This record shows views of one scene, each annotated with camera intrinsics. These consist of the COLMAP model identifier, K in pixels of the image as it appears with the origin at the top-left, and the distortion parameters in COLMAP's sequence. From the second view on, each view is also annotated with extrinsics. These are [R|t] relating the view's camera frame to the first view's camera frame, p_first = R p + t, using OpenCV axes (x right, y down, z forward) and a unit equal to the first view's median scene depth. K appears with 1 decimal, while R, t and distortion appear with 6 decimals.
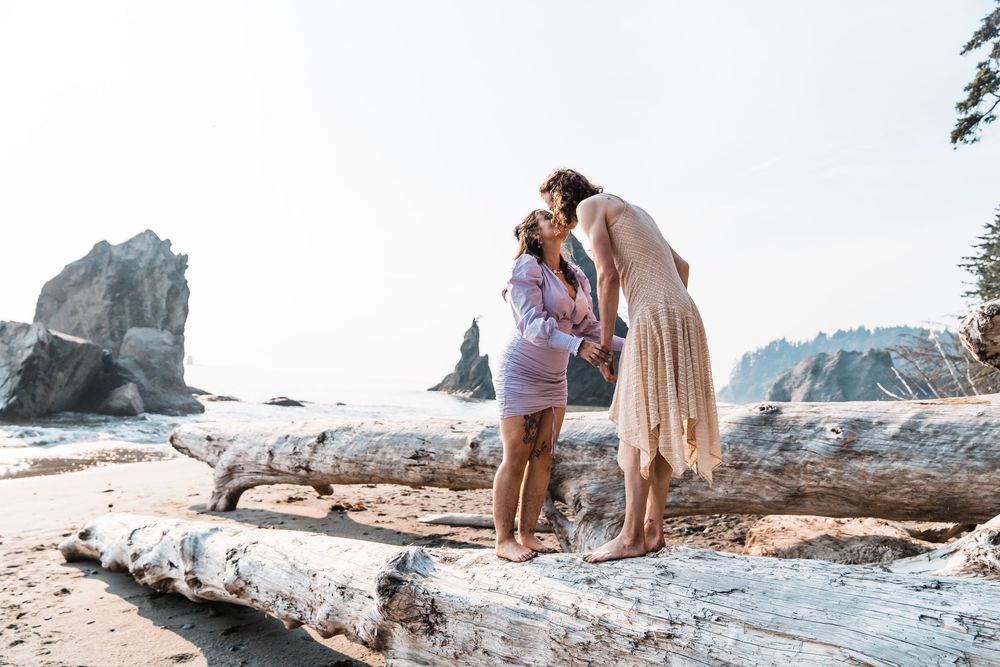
lens RADIAL K [[680.0, 0, 499.0], [0, 680.0, 337.1], [0, 0, 1]] dist [-0.032989, 0.020289]
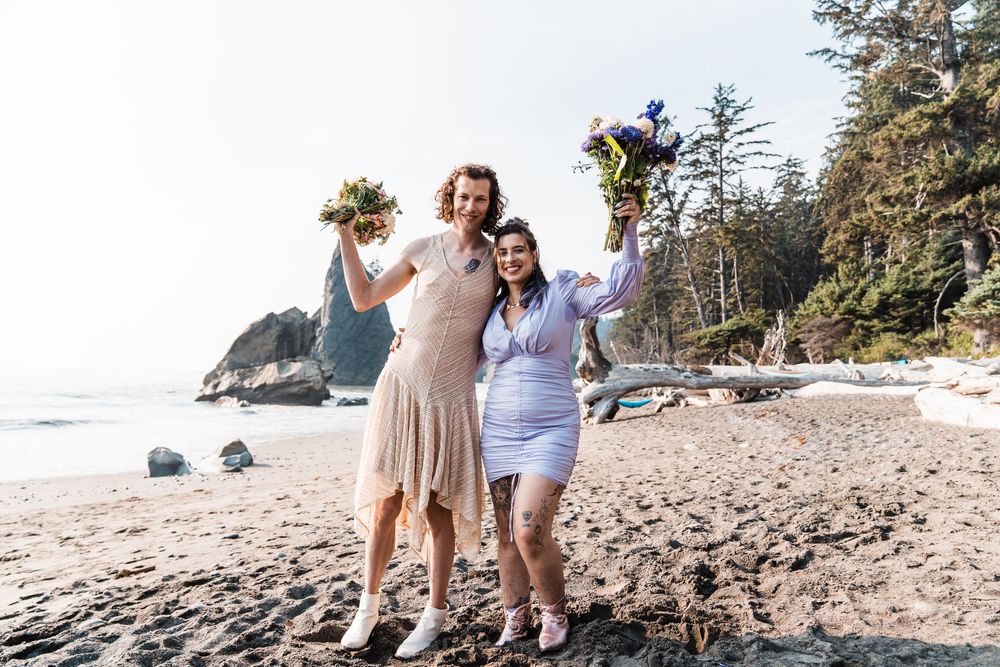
lens RADIAL K [[680.0, 0, 498.7], [0, 680.0, 330.9], [0, 0, 1]] dist [-0.032989, 0.020289]
pose [[0.895688, -0.012983, 0.444494, -0.878191], [0.002834, 0.999720, 0.023489, -0.132984], [-0.444675, -0.019779, 0.895474, -1.071746]]
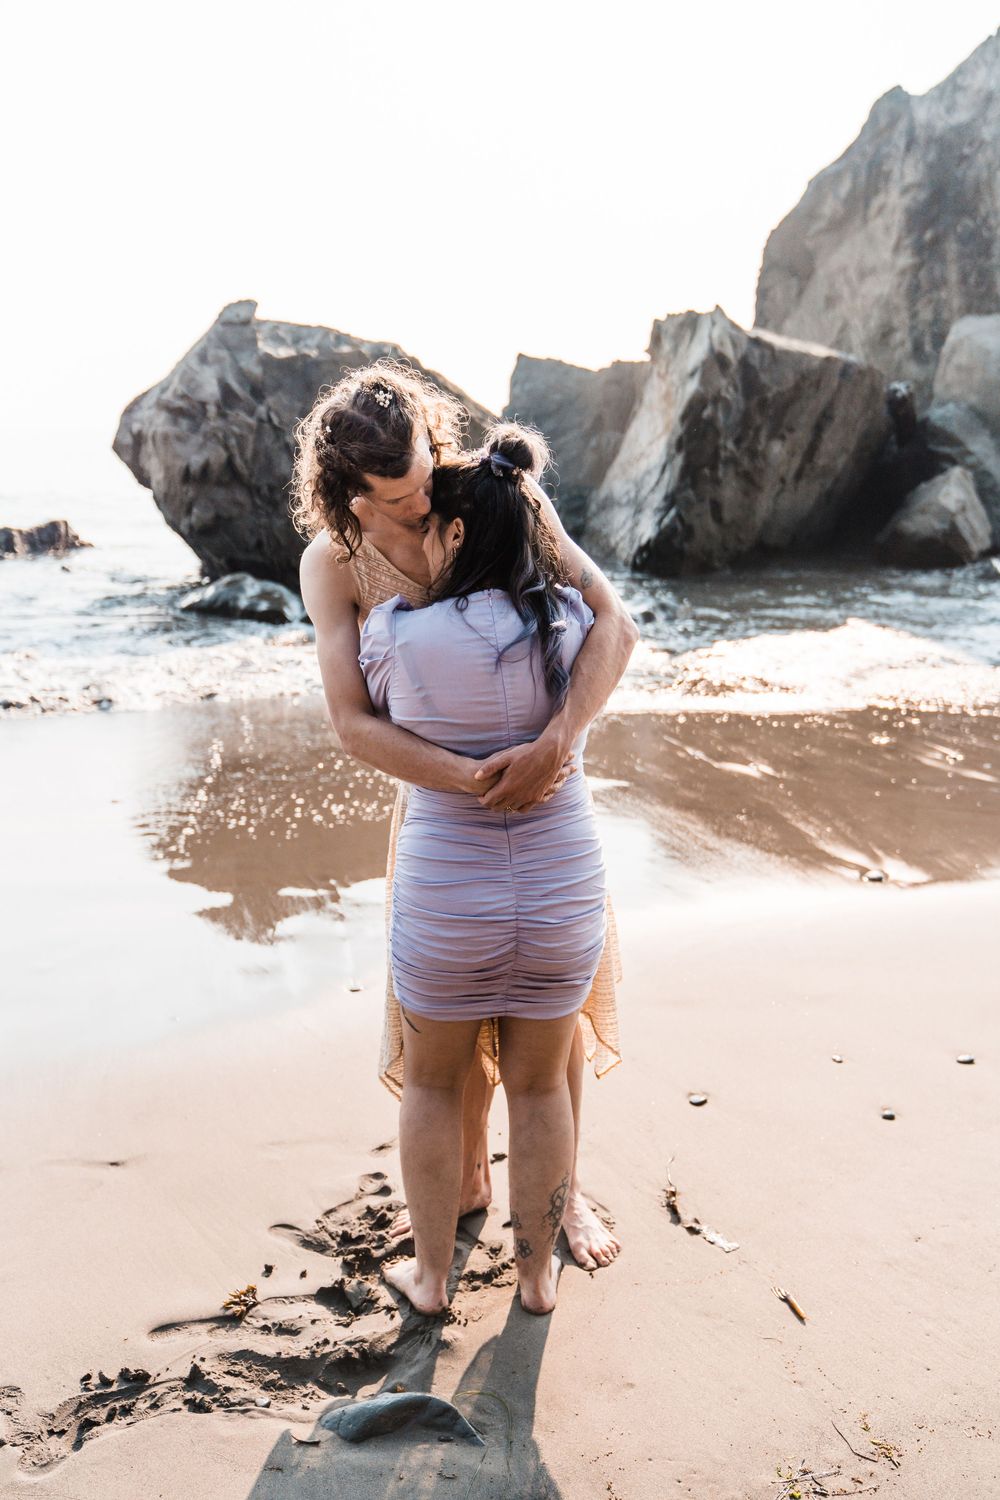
lens RADIAL K [[1313.8, 0, 505.4], [0, 1313.8, 754.6], [0, 0, 1]] dist [-0.003294, 0.007734]
pose [[0.664268, 0.118640, -0.738019, -0.145632], [0.082132, 0.969762, 0.229818, 0.031233], [0.742969, -0.213276, 0.634437, 0.294776]]
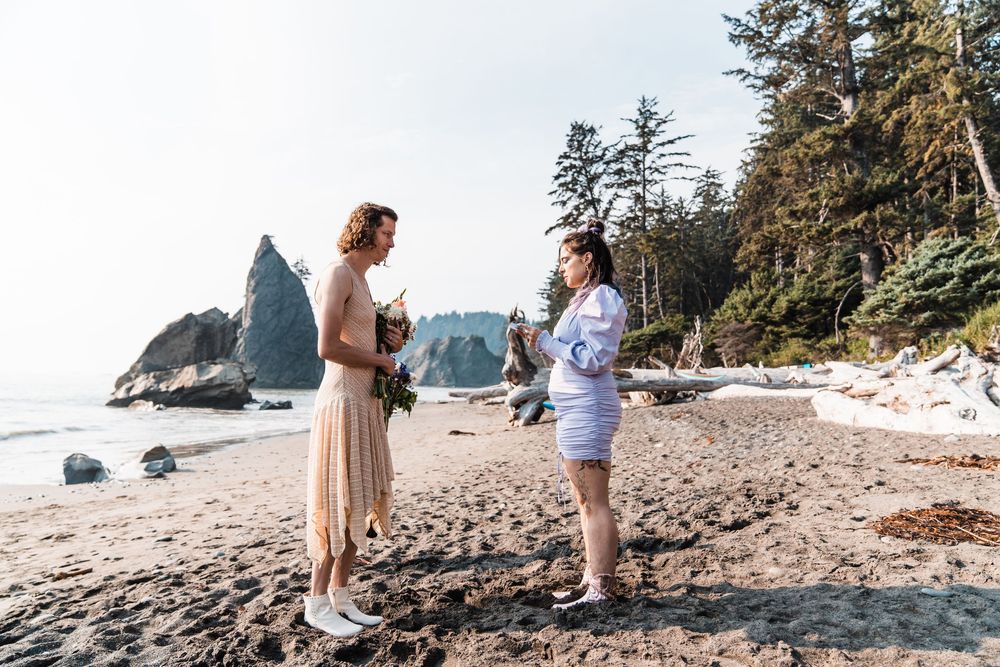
lens RADIAL K [[680.0, 0, 501.2], [0, 680.0, 331.2], [0, 0, 1]] dist [-0.032989, 0.020289]
pose [[0.841520, -0.005475, 0.540199, -0.883560], [-0.006390, 0.999778, 0.020087, -0.134703], [-0.540189, -0.020355, 0.841298, -1.080803]]
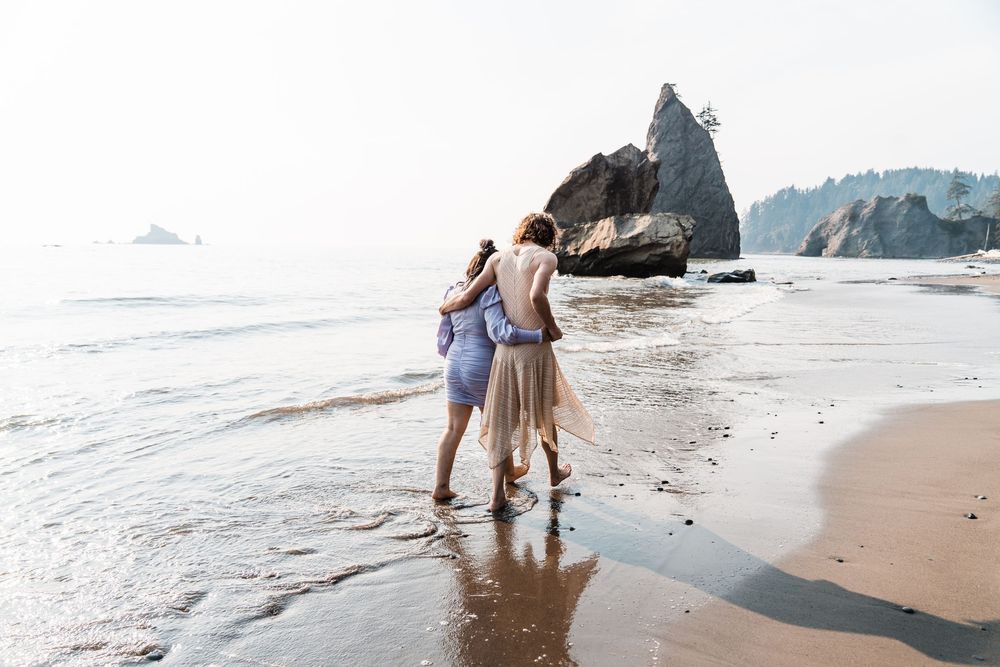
lens RADIAL K [[680.0, 0, 499.5], [0, 680.0, 335.3], [0, 0, 1]] dist [-0.032989, 0.020289]
pose [[0.998506, -0.054333, 0.005863, -0.831891], [0.052100, 0.978820, 0.197983, -0.060903], [-0.016496, -0.197381, 0.980188, -0.485507]]
